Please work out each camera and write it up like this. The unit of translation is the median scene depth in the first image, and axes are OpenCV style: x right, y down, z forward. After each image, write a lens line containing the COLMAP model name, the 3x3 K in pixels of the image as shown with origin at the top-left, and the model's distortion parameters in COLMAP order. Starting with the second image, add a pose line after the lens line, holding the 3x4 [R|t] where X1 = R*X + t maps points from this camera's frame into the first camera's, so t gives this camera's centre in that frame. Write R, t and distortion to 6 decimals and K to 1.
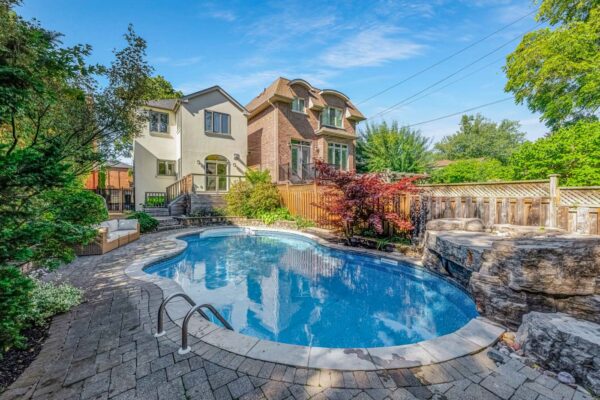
lens RADIAL K [[246.8, 0, 296.1], [0, 246.8, 194.7], [0, 0, 1]] dist [0.027567, 0.000113]
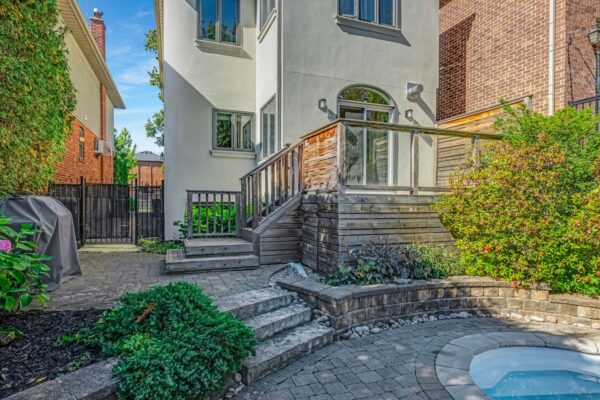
lens RADIAL K [[325.5, 0, 290.2], [0, 325.5, 198.6], [0, 0, 1]] dist [-0.000537, 0.000129]
pose [[0.972510, -0.000207, -0.232859, -0.312202], [-0.000075, 0.999999, -0.001205, 0.001509], [0.232859, 0.001190, 0.972510, 0.513963]]
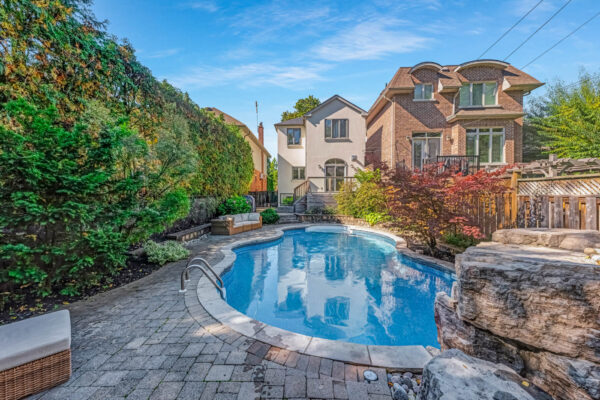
lens RADIAL K [[246.8, 0, 296.1], [0, 246.8, 194.7], [0, 0, 1]] dist [0.027567, 0.000113]
pose [[0.802925, -0.006538, -0.596044, 0.184417], [0.005192, 0.999979, -0.003975, 0.001954], [0.596057, 0.000097, 0.802942, 0.024641]]
